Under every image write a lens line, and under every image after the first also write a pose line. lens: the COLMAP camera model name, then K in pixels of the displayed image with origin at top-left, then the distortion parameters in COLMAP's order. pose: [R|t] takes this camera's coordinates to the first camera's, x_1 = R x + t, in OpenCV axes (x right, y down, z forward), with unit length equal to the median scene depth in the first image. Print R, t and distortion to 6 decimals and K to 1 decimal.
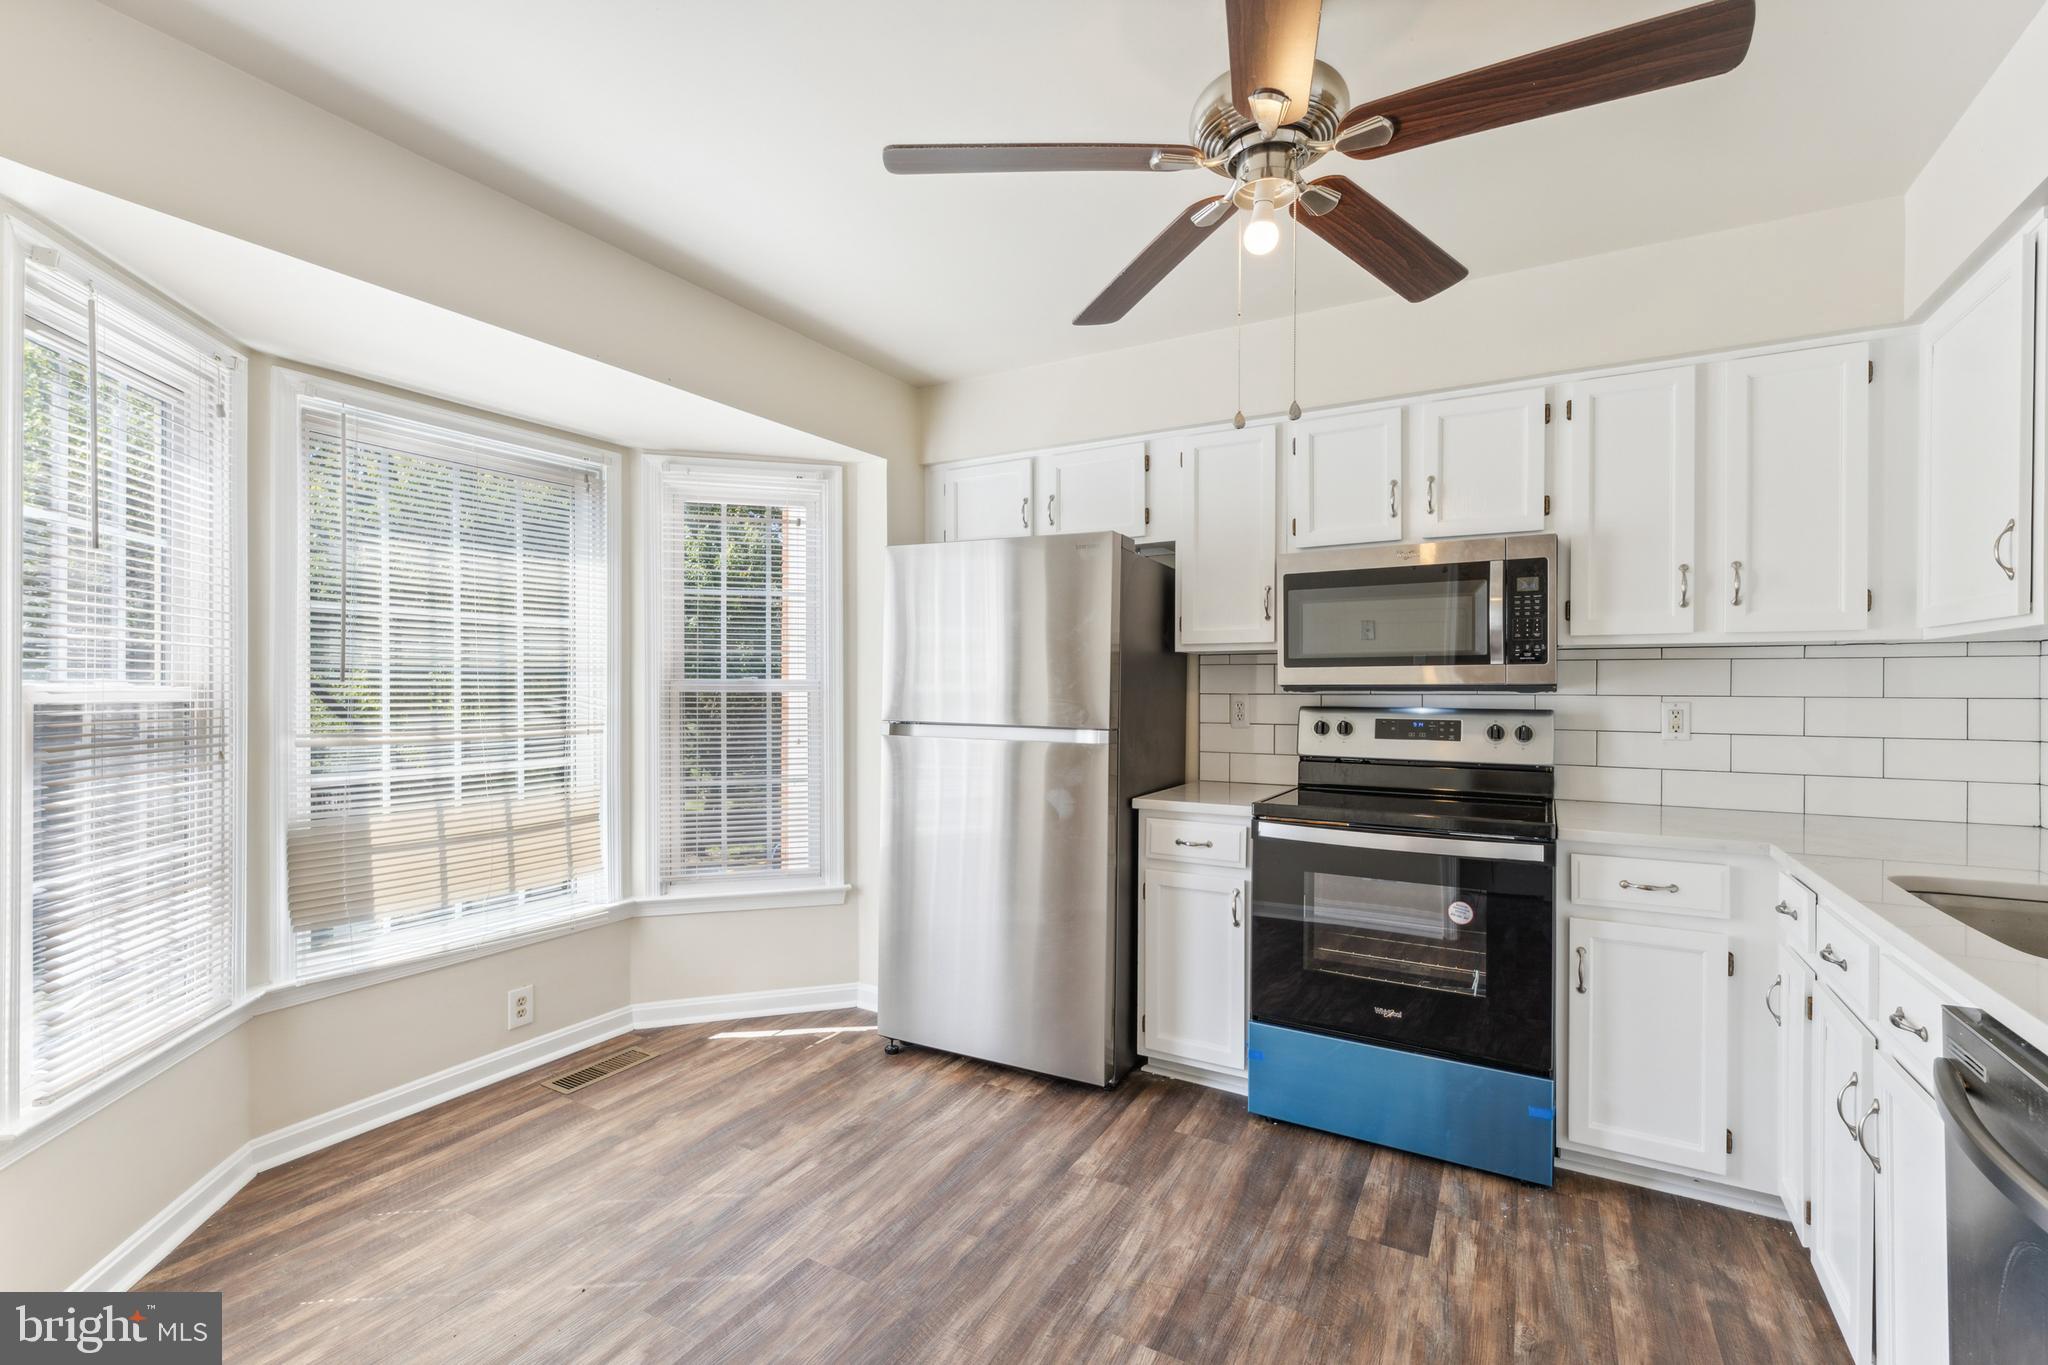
lens RADIAL K [[894.8, 0, 1029.4], [0, 894.8, 687.1], [0, 0, 1]] dist [0.001319, 0.000132]
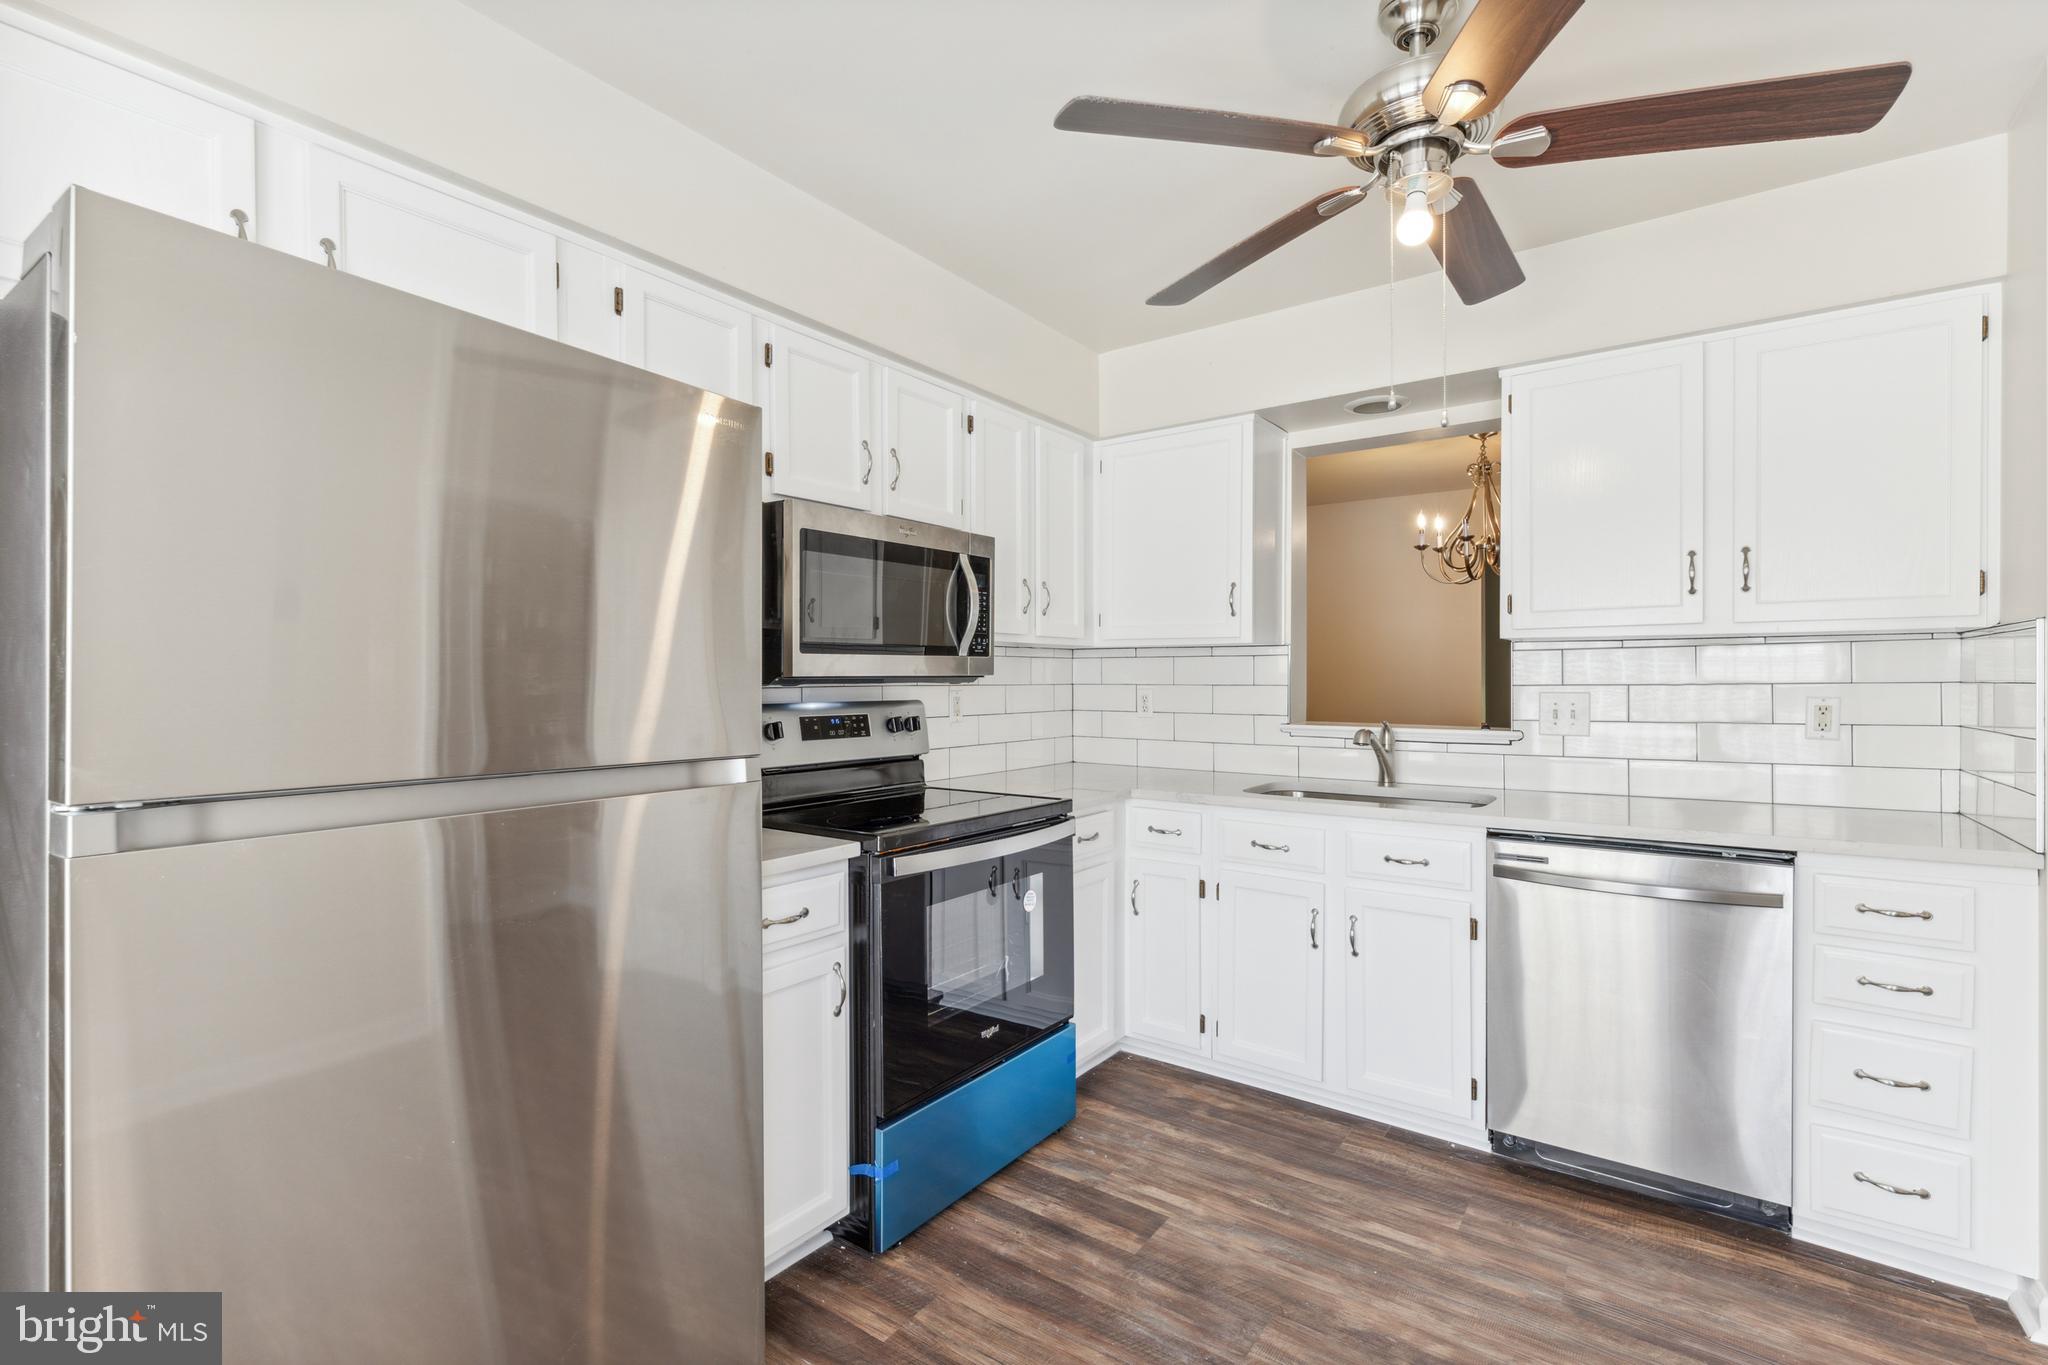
lens RADIAL K [[902.8, 0, 1029.6], [0, 902.8, 677.5], [0, 0, 1]] dist [0.001128, 0.000284]
pose [[0.121821, -0.000343, 0.992552, -0.569546], [0.005336, 0.999986, -0.000309, -0.000233], [-0.992538, 0.005334, 0.121821, 0.926682]]
